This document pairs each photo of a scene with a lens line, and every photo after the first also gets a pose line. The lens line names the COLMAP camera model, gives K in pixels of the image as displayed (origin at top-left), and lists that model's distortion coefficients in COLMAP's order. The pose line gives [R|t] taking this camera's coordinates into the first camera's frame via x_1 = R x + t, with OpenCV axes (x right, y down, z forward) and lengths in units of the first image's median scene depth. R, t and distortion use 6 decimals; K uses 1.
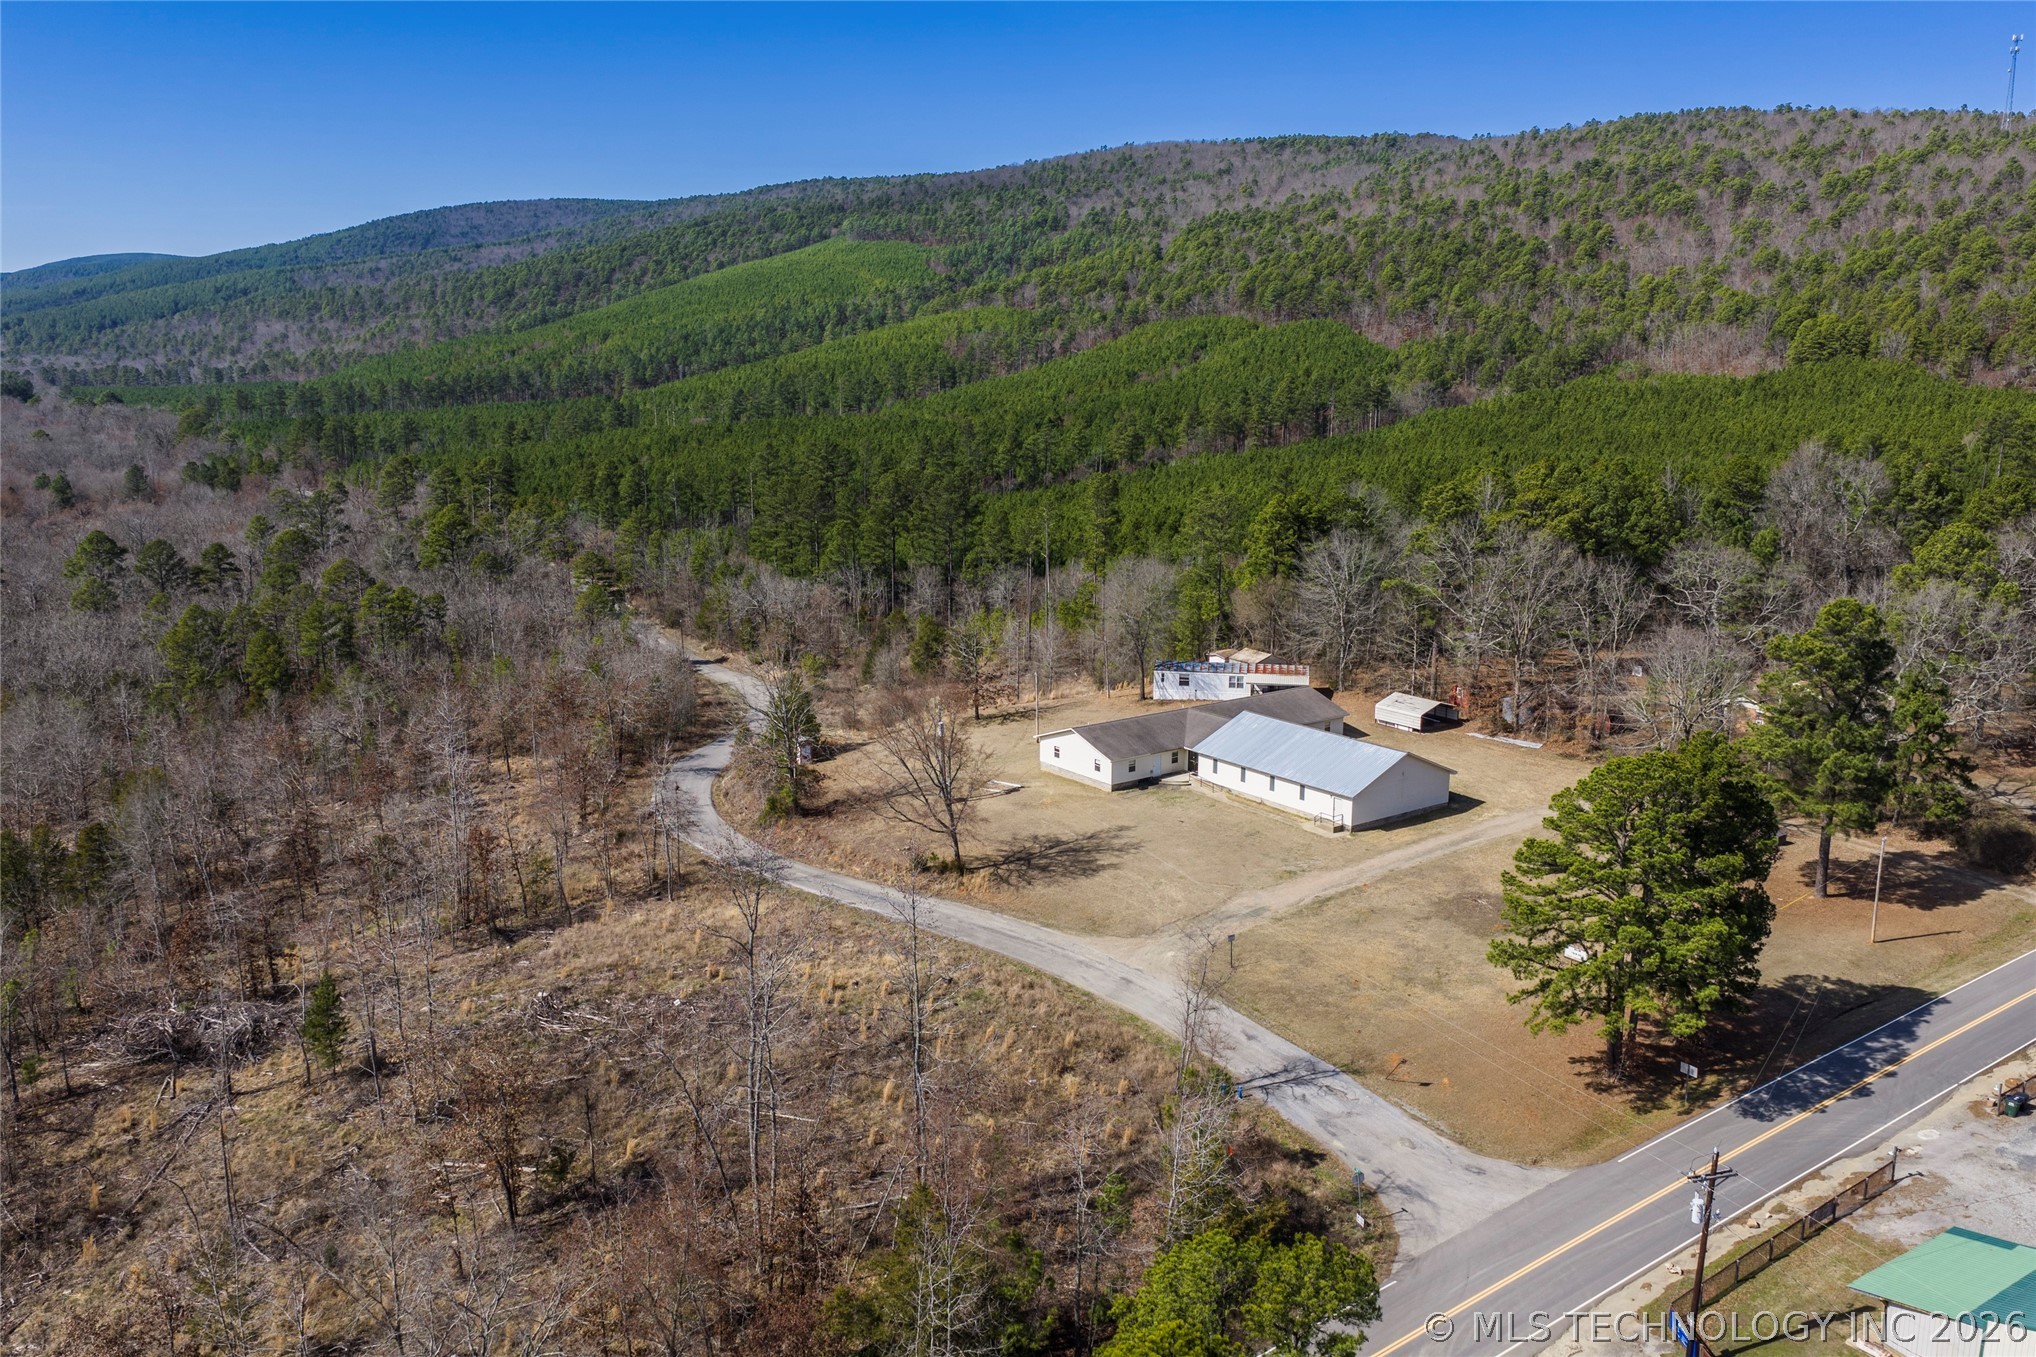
lens RADIAL K [[1681.1, 0, 1018.4], [0, 1681.1, 678.2], [0, 0, 1]] dist [0.023474, -0.036498]
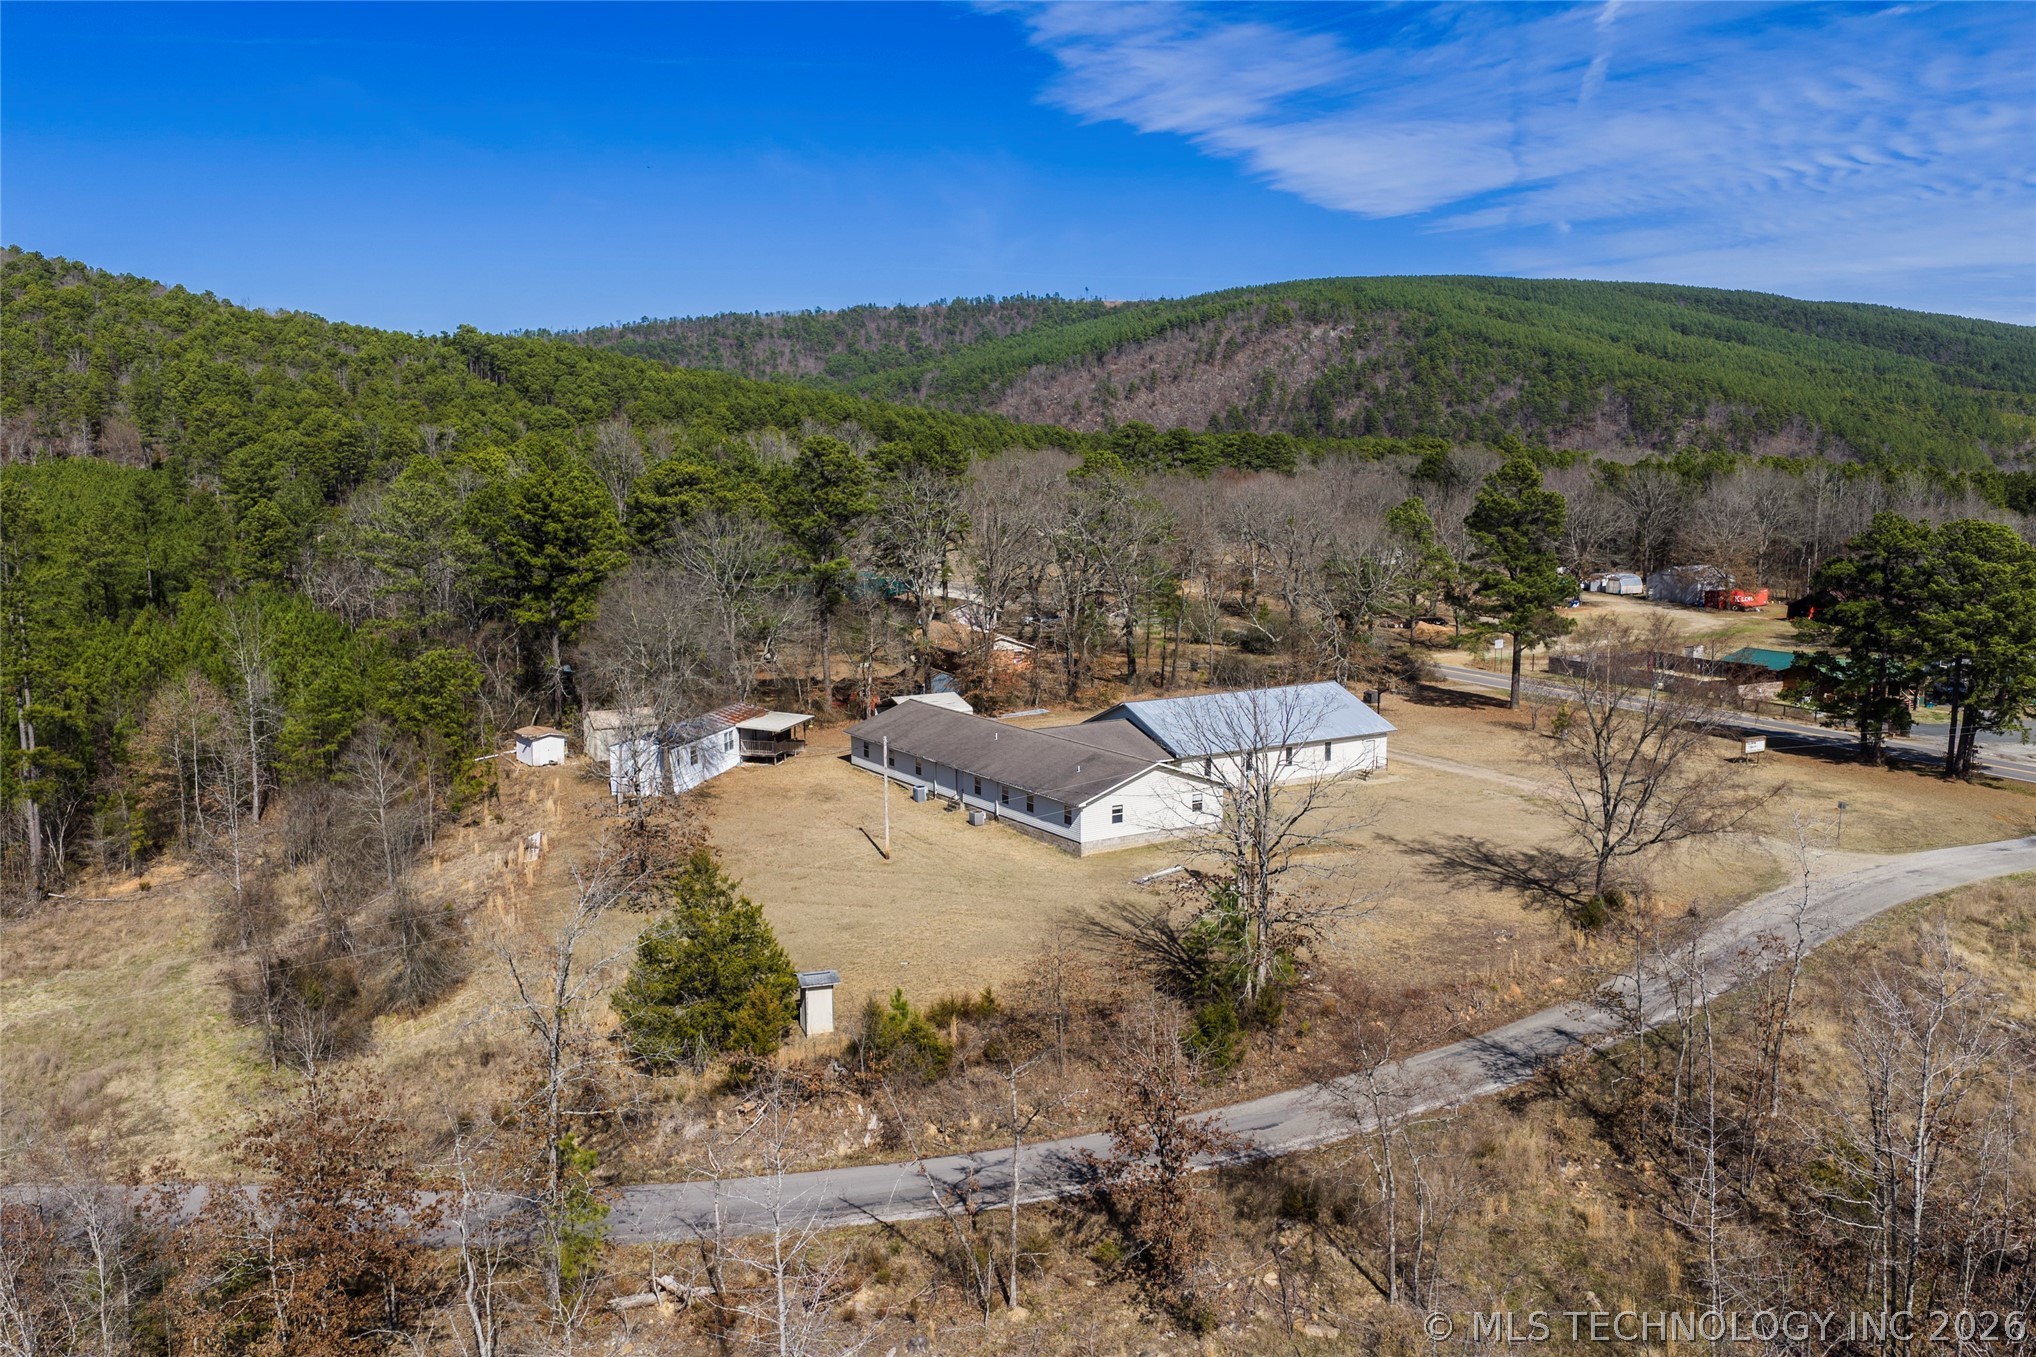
lens RADIAL K [[1681.1, 0, 1012.9], [0, 1681.1, 684.8], [0, 0, 1]] dist [0.023474, -0.036498]
pose [[0.087875, -0.141185, 0.986075, -0.280169], [0.213963, 0.969475, 0.119741, -0.041020], [-0.972881, 0.200462, 0.115401, 0.448663]]
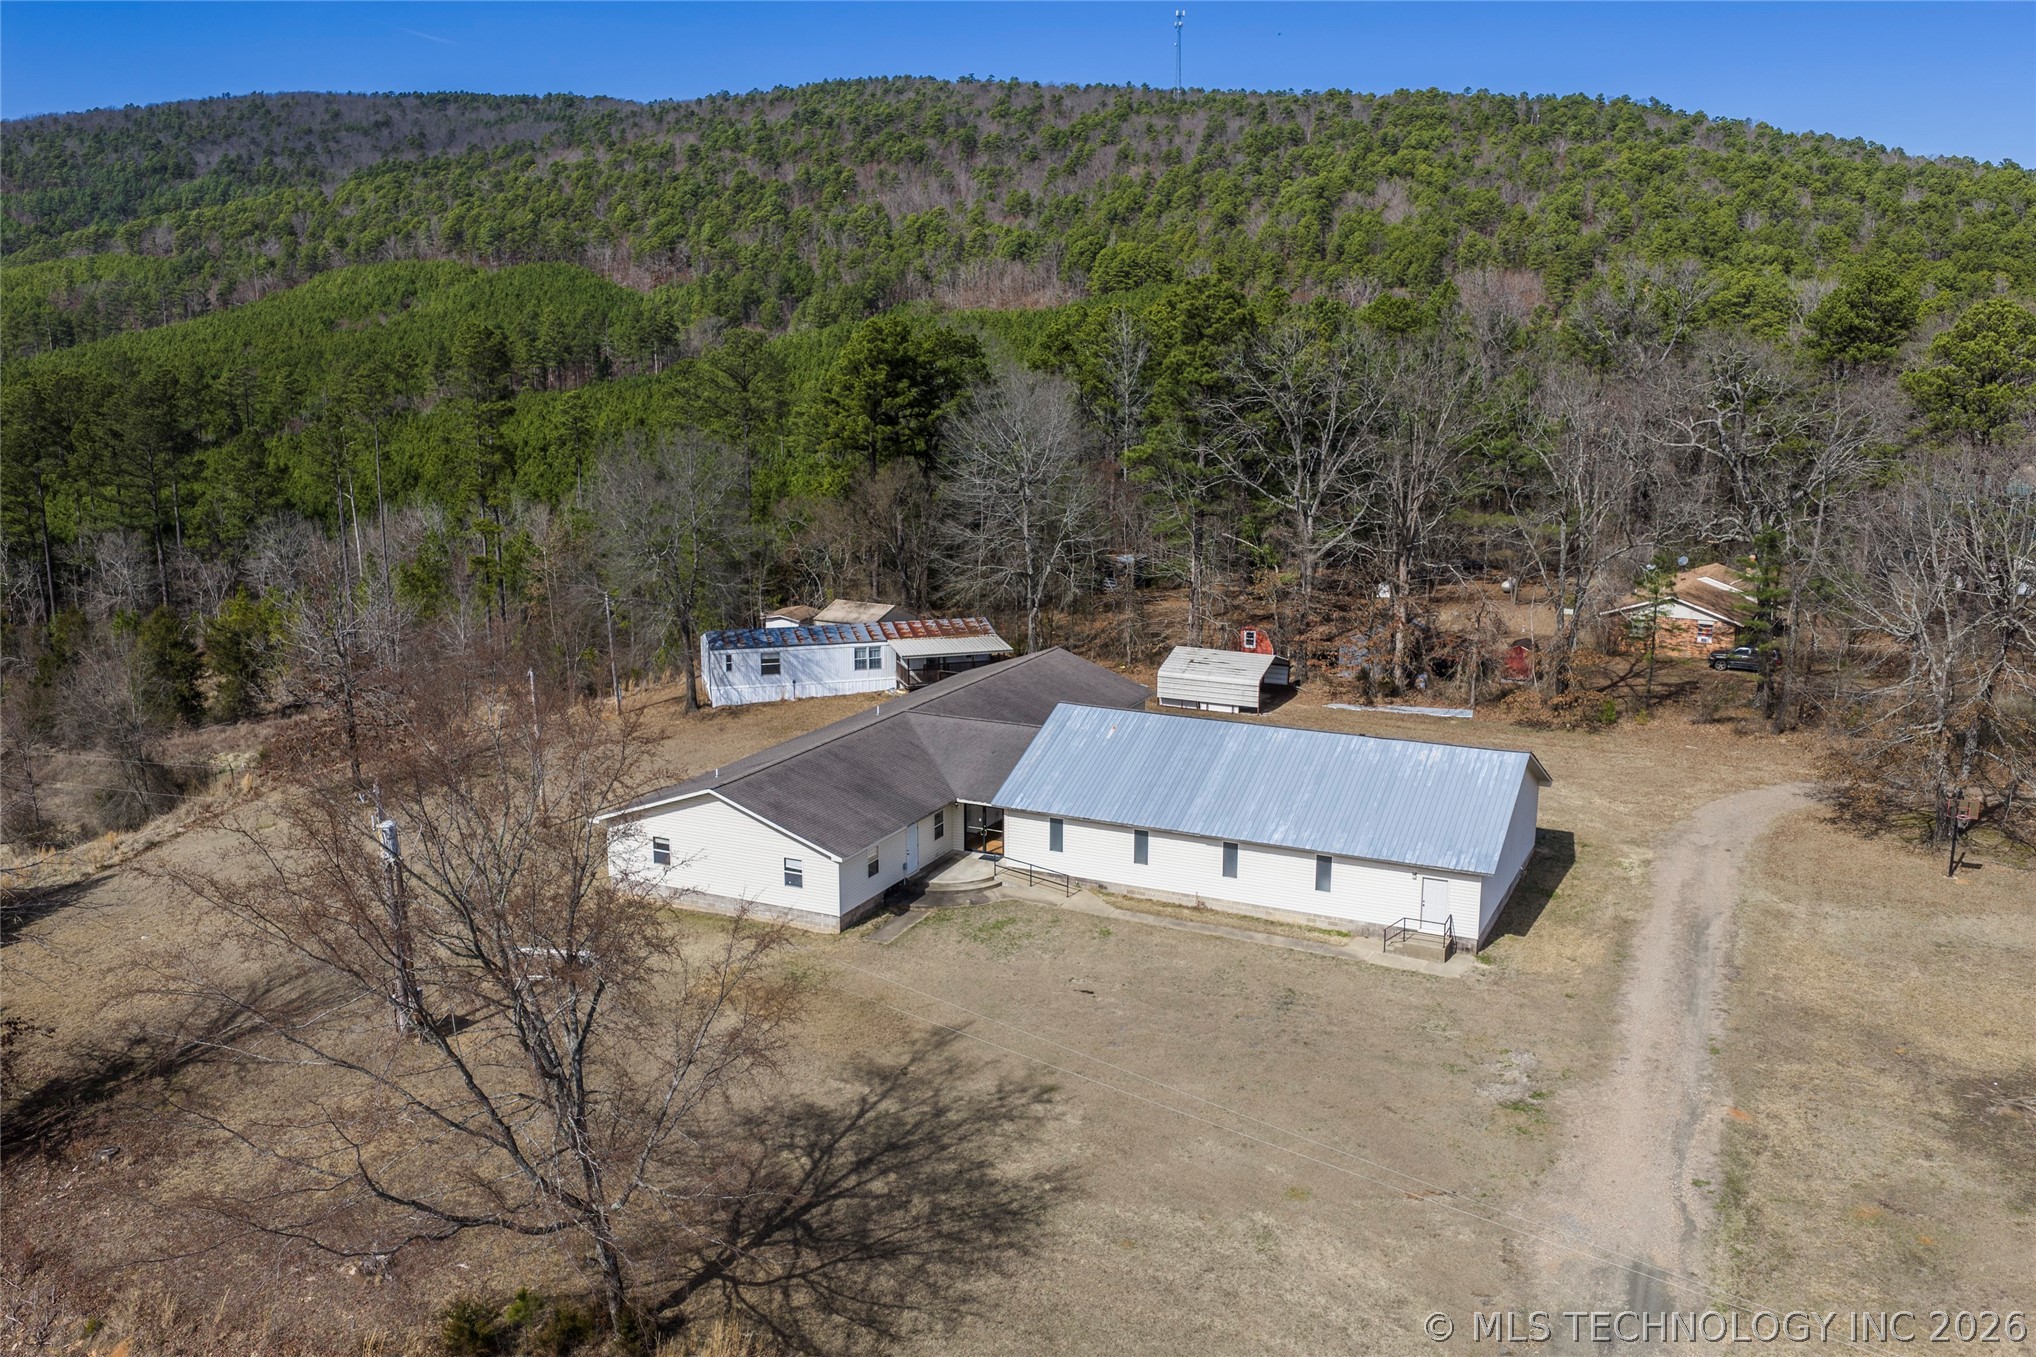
lens RADIAL K [[1681.1, 0, 1016.4], [0, 1681.1, 679.6], [0, 0, 1]] dist [0.023474, -0.036498]
pose [[0.887794, -0.097682, 0.449756, -0.037824], [0.097034, 0.994978, 0.024558, 0.000287], [-0.449896, 0.021839, 0.892814, 0.278760]]
